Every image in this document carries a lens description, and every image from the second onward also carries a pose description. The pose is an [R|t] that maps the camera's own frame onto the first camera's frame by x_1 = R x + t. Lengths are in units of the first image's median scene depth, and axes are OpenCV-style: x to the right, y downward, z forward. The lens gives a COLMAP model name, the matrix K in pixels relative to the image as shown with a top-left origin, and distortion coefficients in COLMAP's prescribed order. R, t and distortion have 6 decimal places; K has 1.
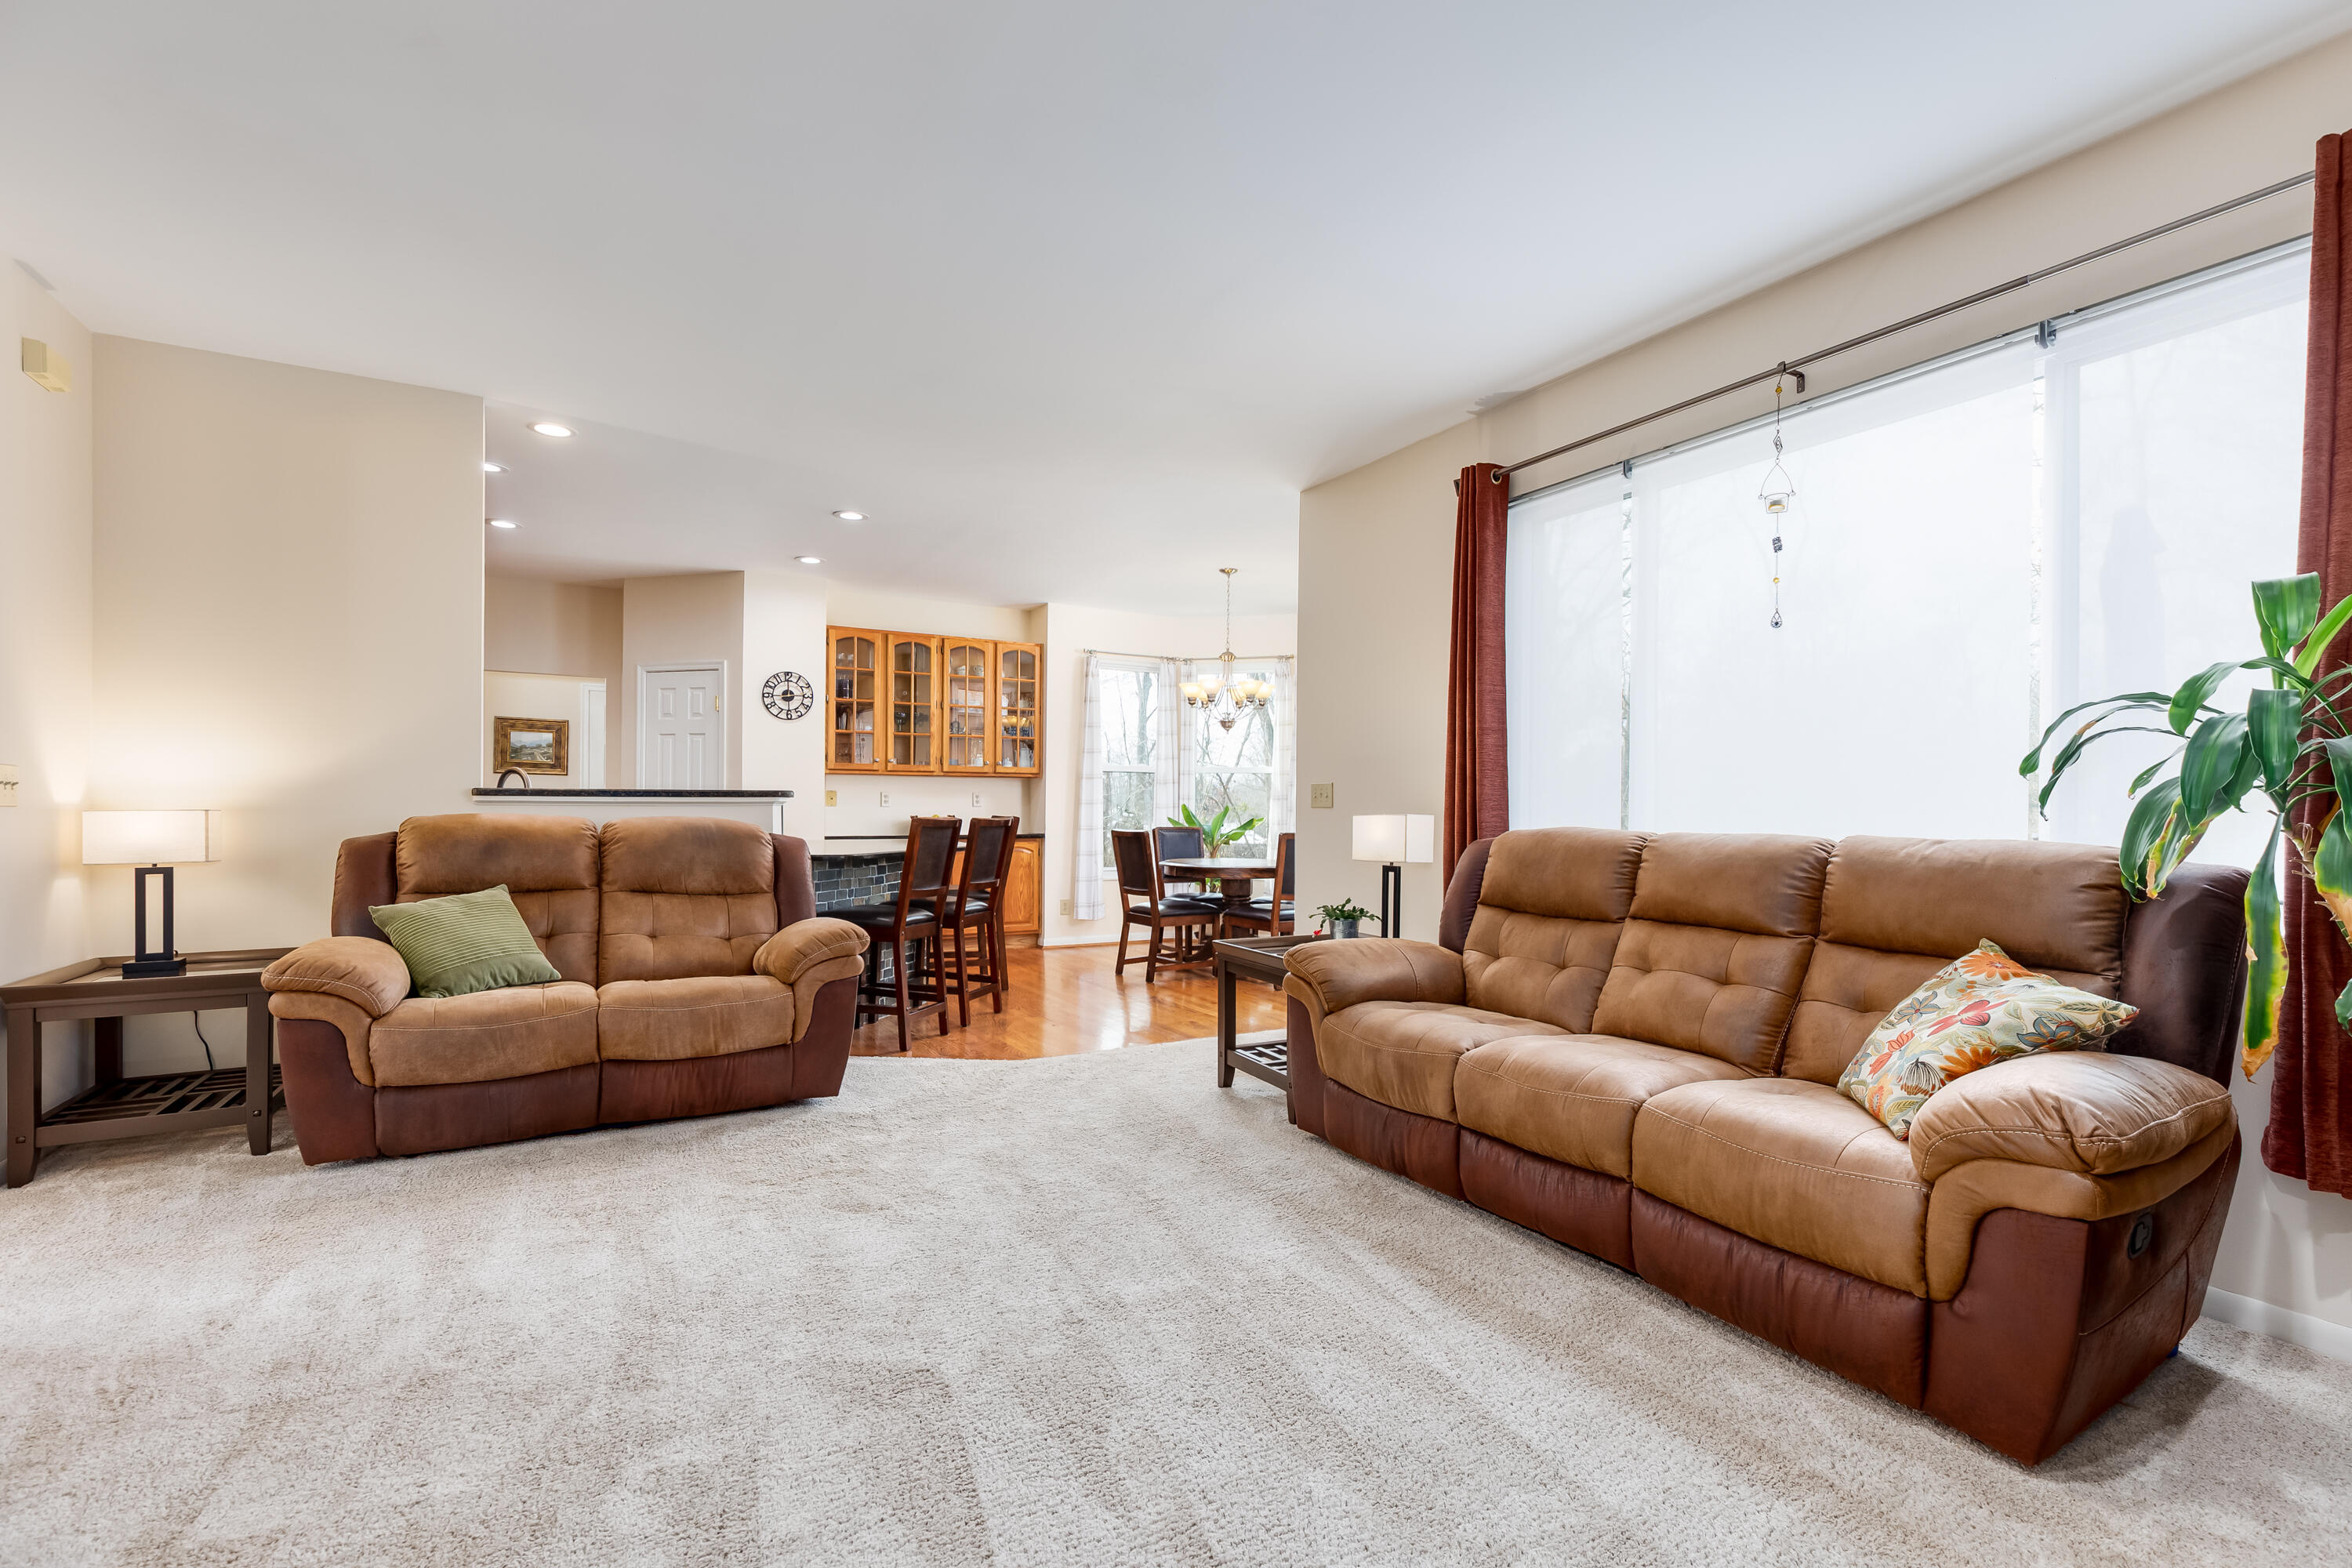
lens RADIAL K [[1061.2, 0, 1209.9], [0, 1061.2, 793.3], [0, 0, 1]] dist [0.012158, -0.000699]
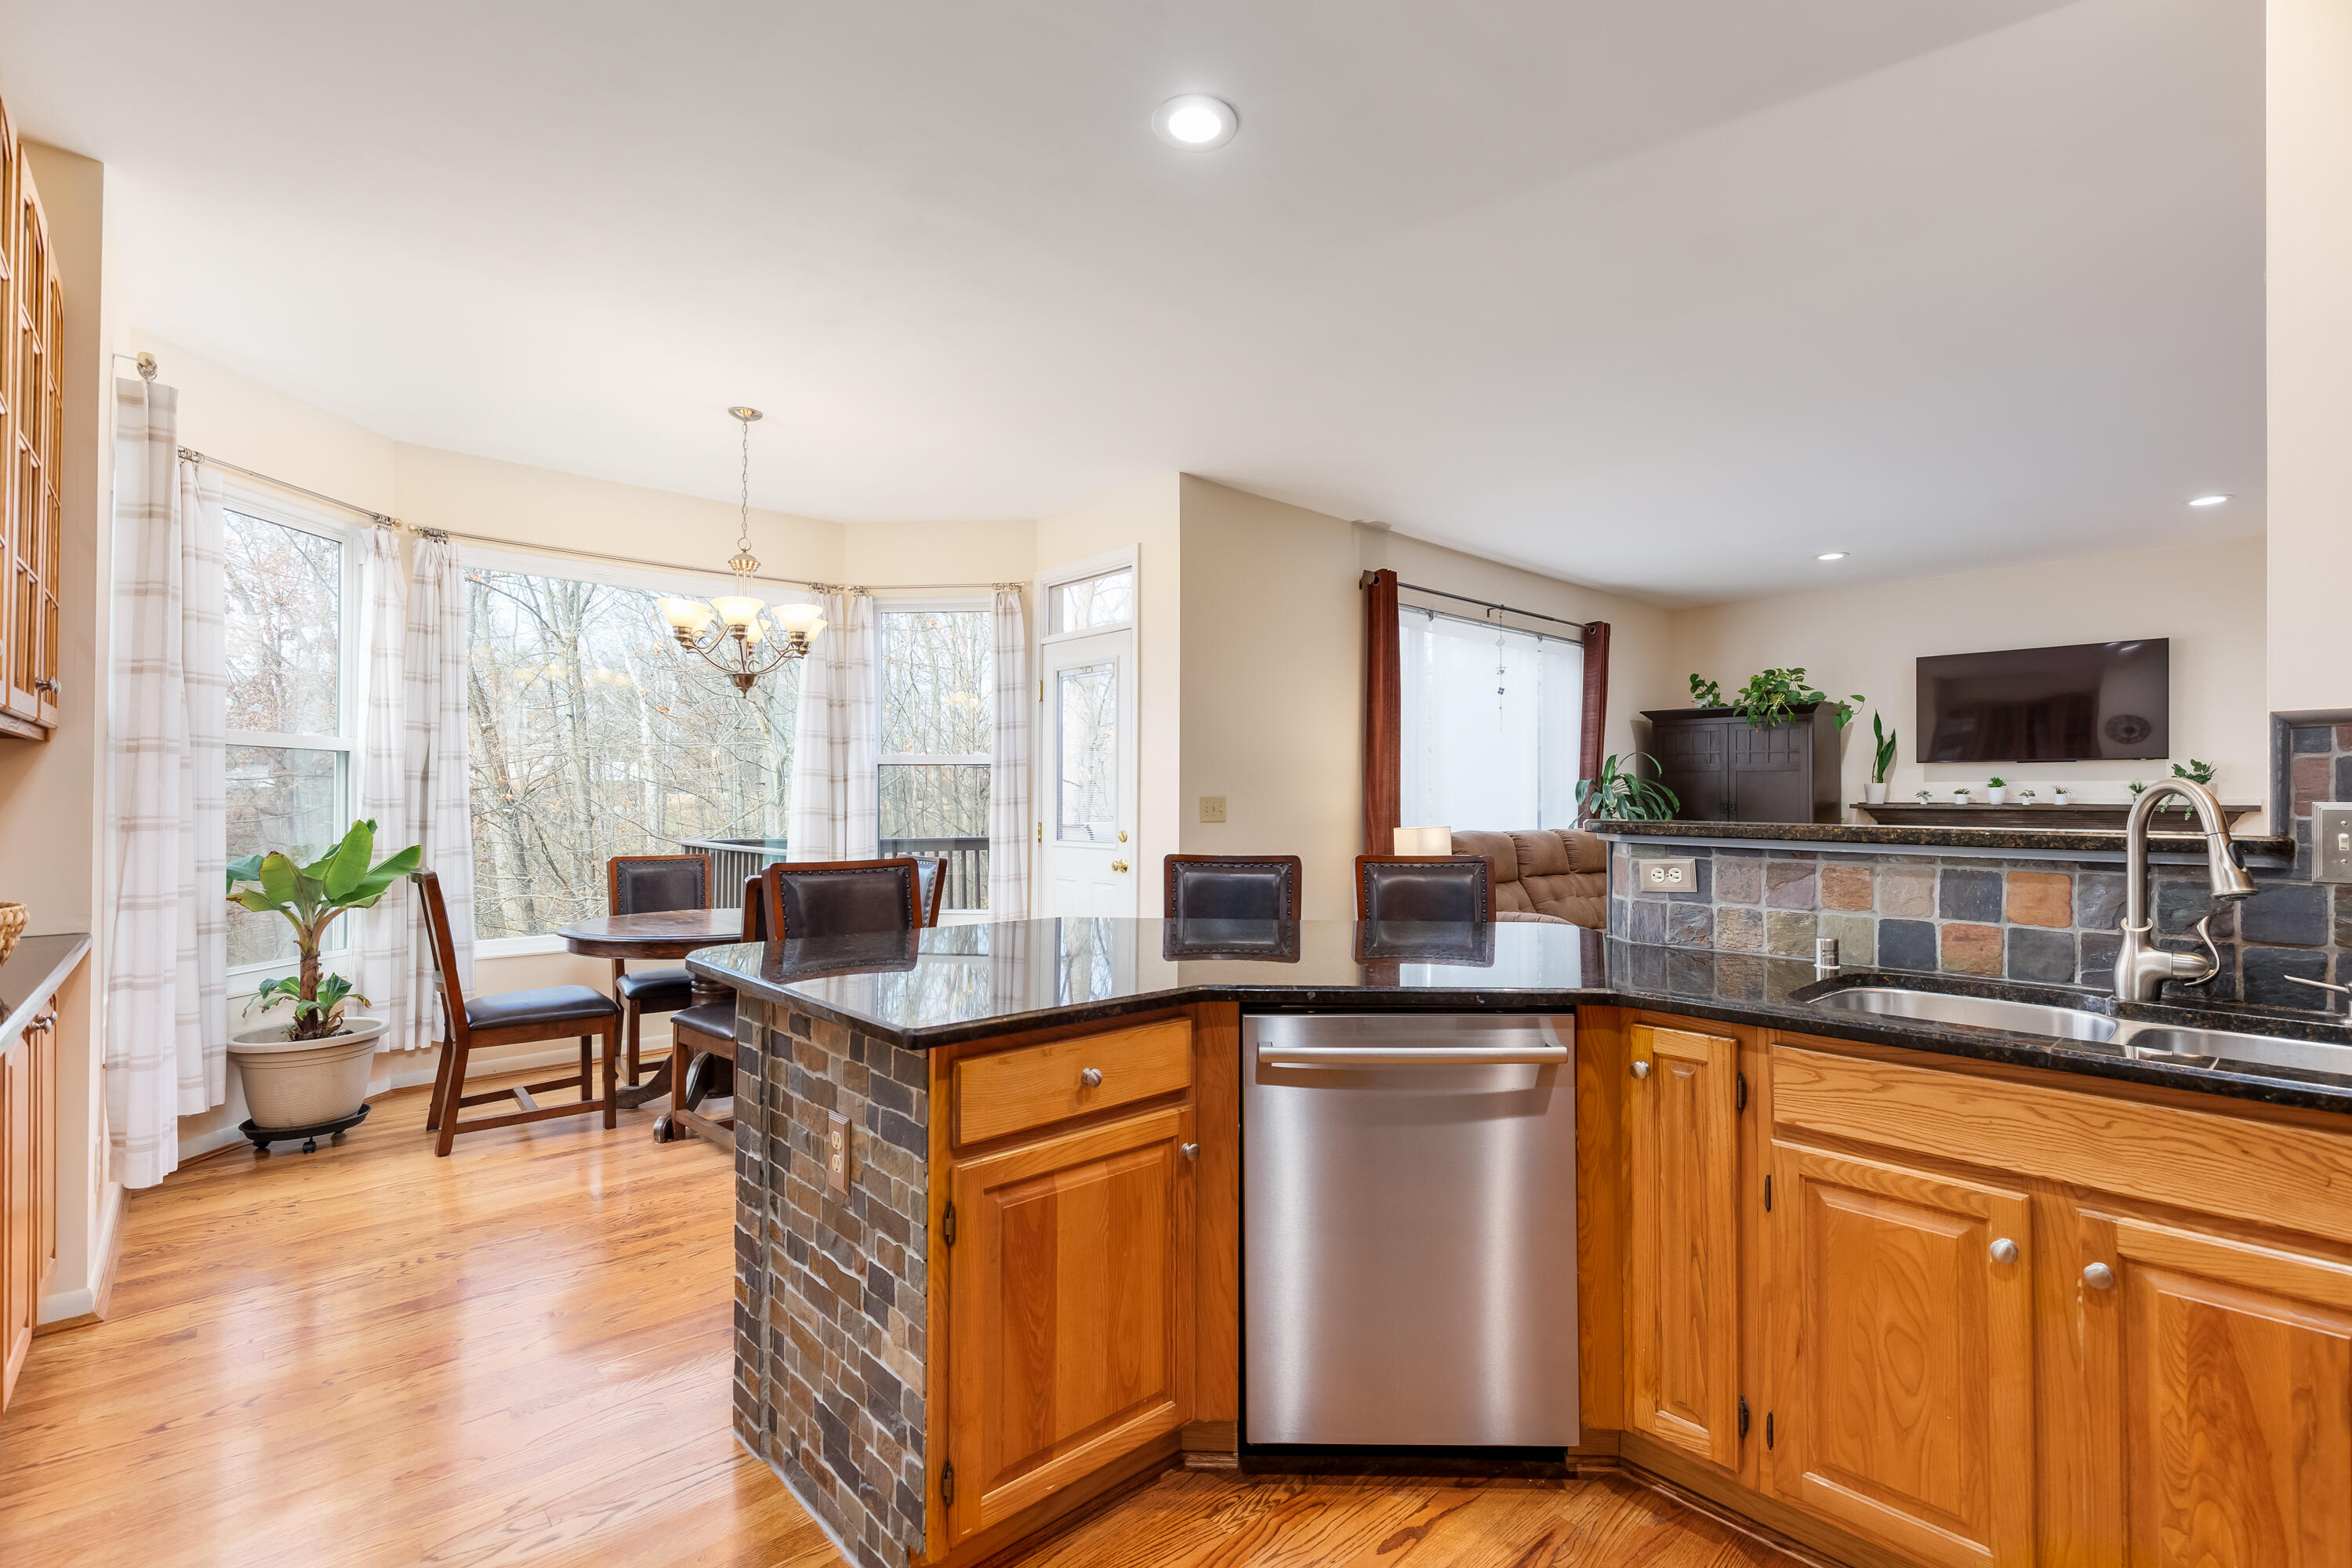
lens RADIAL K [[1055.1, 0, 1205.2], [0, 1055.1, 788.6], [0, 0, 1]] dist [0.015559, 0.000346]
pose [[-0.204361, 0.010144, 0.978843, -1.613605], [-0.014434, 0.999806, -0.013374, -0.009932], [-0.978789, -0.016862, -0.204175, 2.350317]]
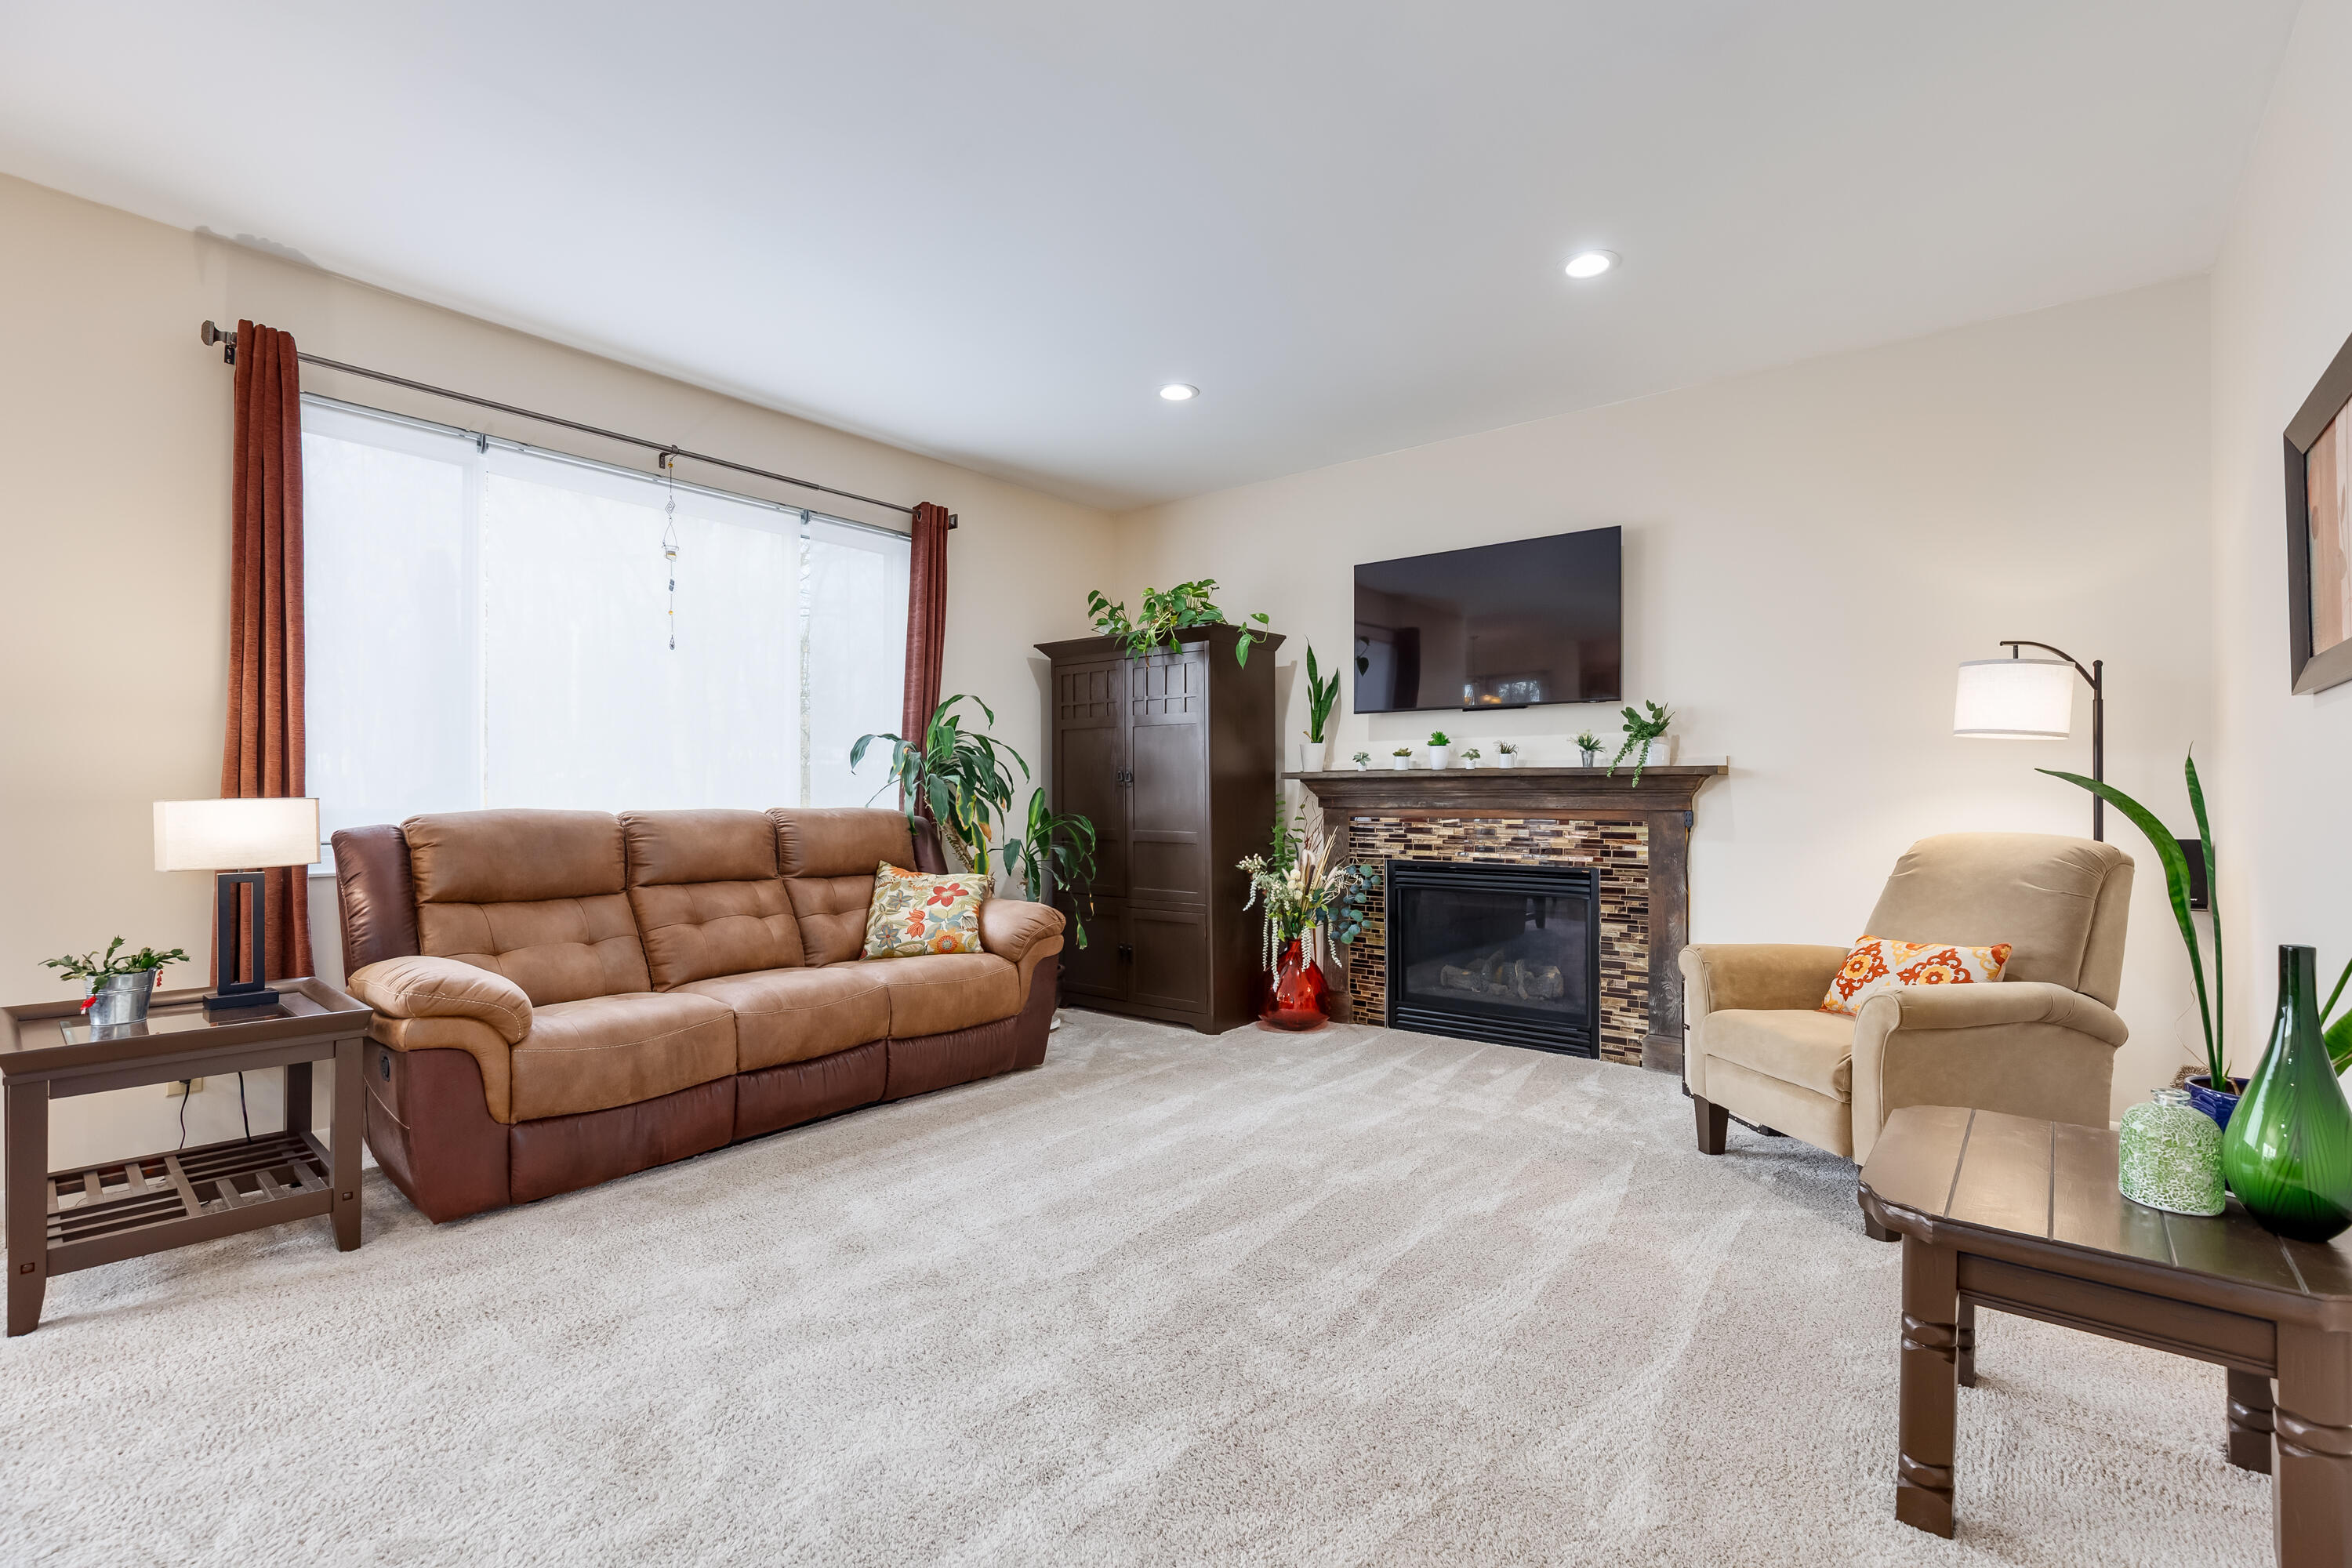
lens RADIAL K [[1061.2, 0, 1209.9], [0, 1061.2, 793.3], [0, 0, 1]] dist [0.012158, -0.000699]
pose [[-0.356761, 0.003239, 0.934190, -1.066307], [-0.010352, 0.999919, -0.007421, 0.022911], [-0.934138, -0.012318, -0.356698, 1.010516]]
